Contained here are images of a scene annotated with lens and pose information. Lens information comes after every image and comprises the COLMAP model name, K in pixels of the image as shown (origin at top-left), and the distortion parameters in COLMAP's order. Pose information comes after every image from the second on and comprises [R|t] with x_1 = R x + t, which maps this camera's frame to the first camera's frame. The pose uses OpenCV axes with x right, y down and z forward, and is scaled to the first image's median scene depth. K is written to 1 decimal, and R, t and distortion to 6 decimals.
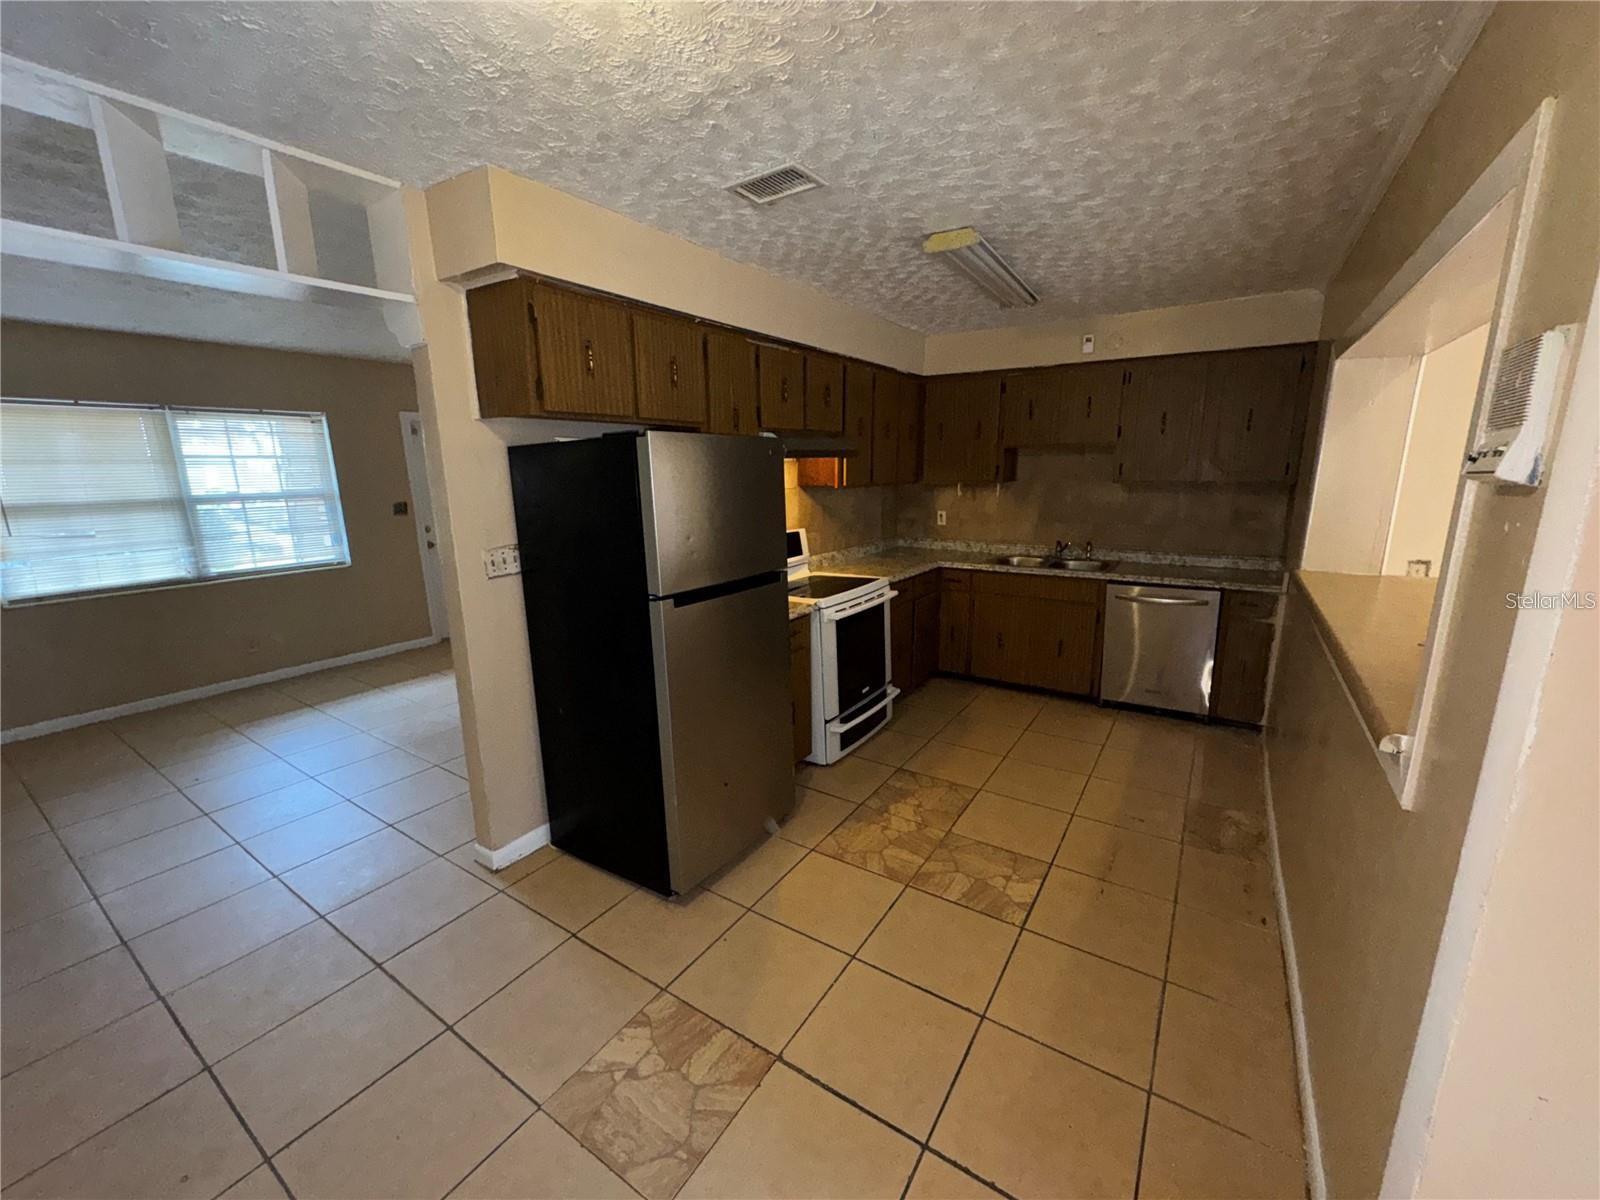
lens RADIAL K [[637.7, 0, 800.0], [0, 637.7, 600.0], [0, 0, 1]] dist [0.000781, -0.000674]
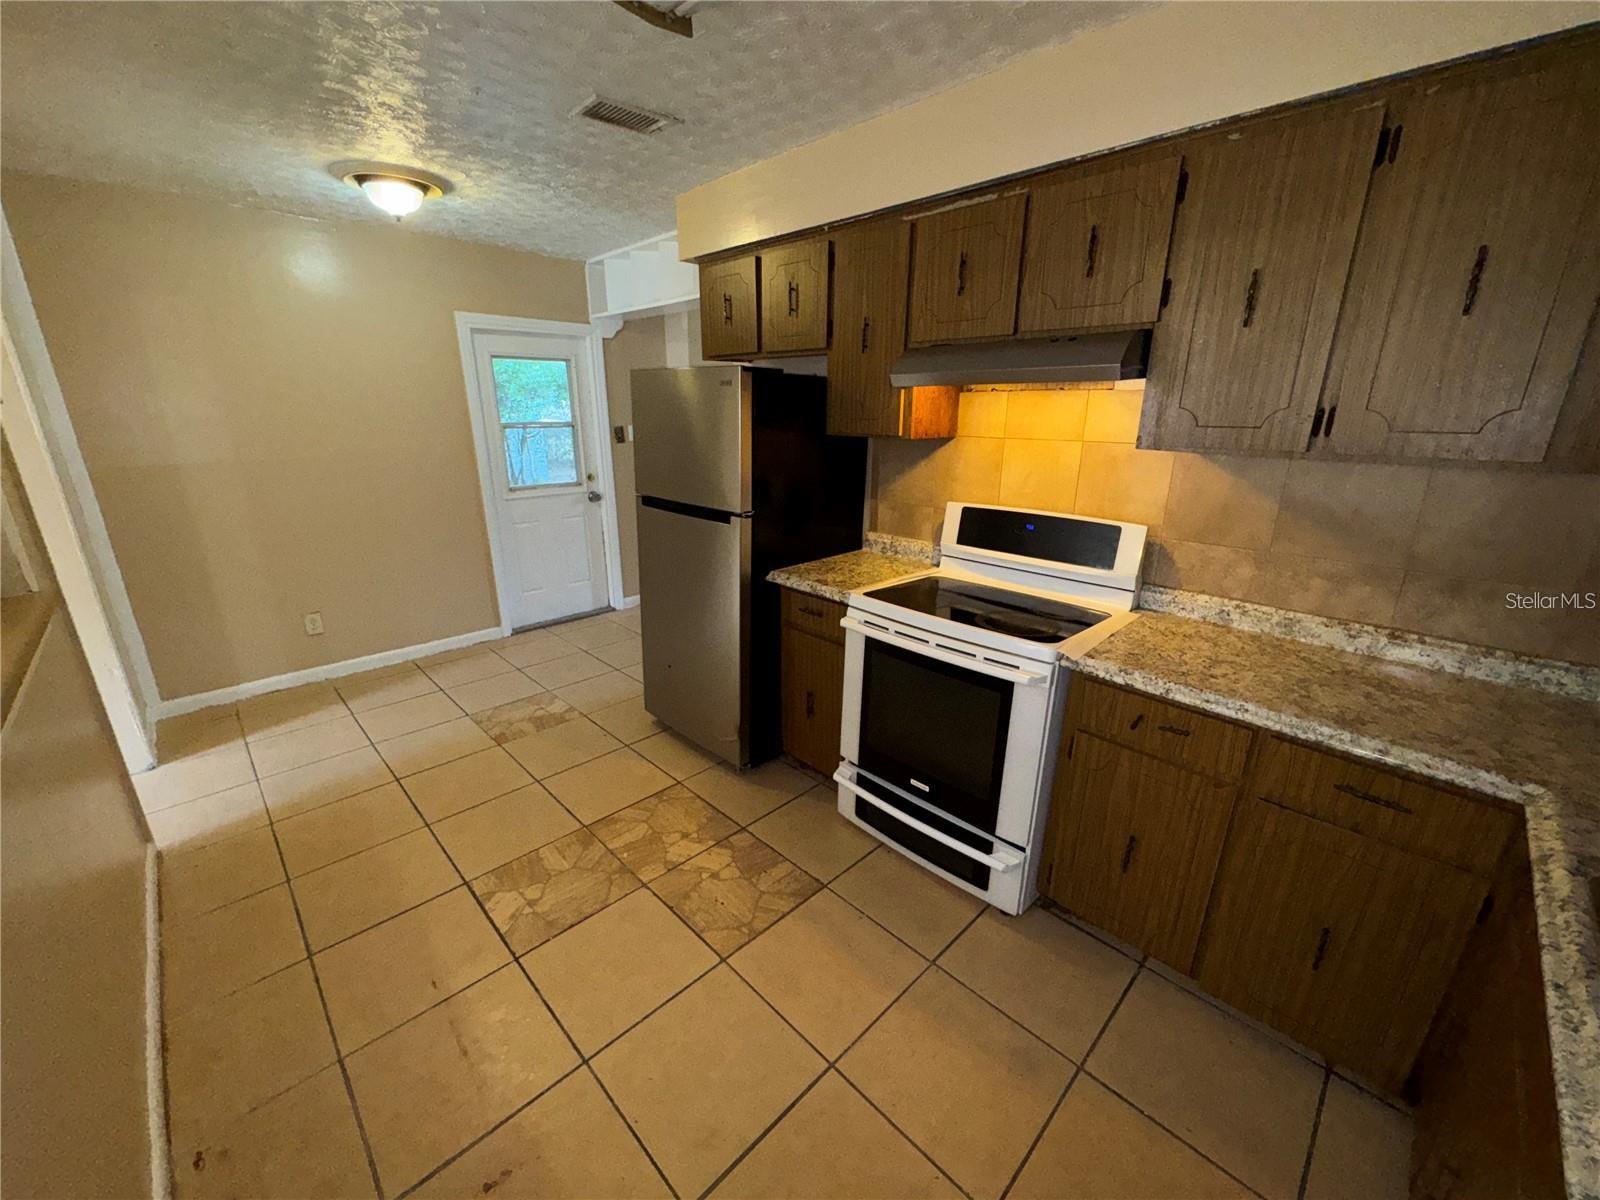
lens RADIAL K [[637.7, 0, 800.0], [0, 637.7, 600.0], [0, 0, 1]] dist [0.000781, -0.000674]
pose [[-0.206445, 0.304428, -0.929895, 0.814014], [-0.203113, 0.916332, 0.345081, -0.260135], [0.957145, 0.260113, -0.127339, 1.197153]]
